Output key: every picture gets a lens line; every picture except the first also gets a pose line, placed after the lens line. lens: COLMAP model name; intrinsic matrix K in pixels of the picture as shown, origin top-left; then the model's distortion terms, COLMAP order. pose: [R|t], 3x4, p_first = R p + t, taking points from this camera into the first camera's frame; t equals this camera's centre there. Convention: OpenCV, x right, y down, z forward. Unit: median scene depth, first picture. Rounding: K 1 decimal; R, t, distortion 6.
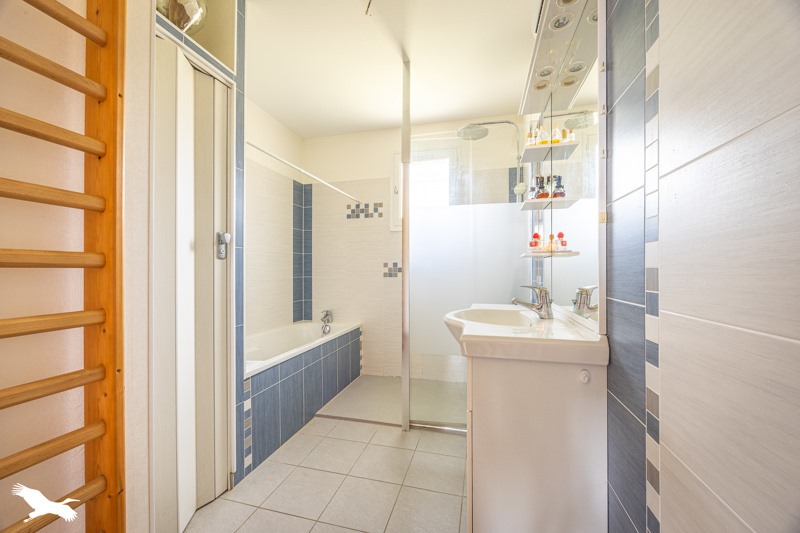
lens RADIAL K [[308.9, 0, 402.5], [0, 308.9, 269.7], [0, 0, 1]] dist [-0.000762, 0.000059]
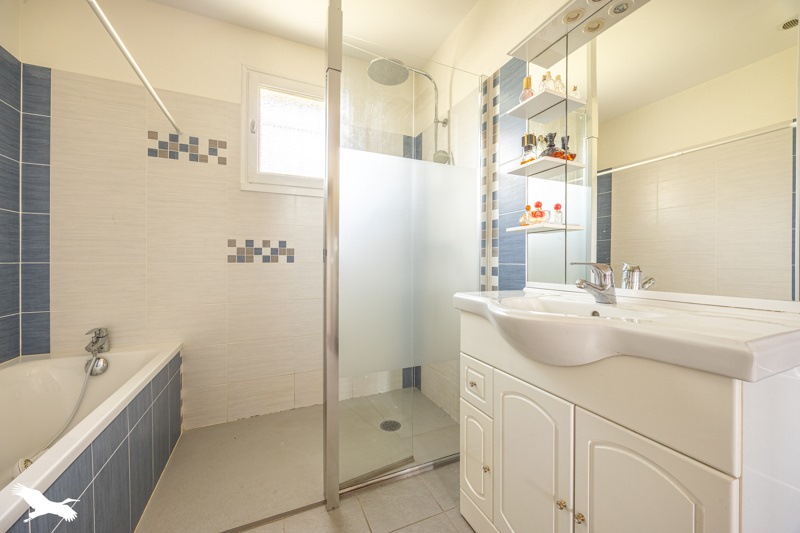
lens RADIAL K [[308.9, 0, 400.7], [0, 308.9, 263.1], [0, 0, 1]] dist [-0.000762, 0.000059]
pose [[0.772926, -0.000244, 0.634496, -0.184194], [-0.002673, 0.999990, 0.003642, 0.021799], [-0.634490, -0.004511, 0.772918, 0.298729]]
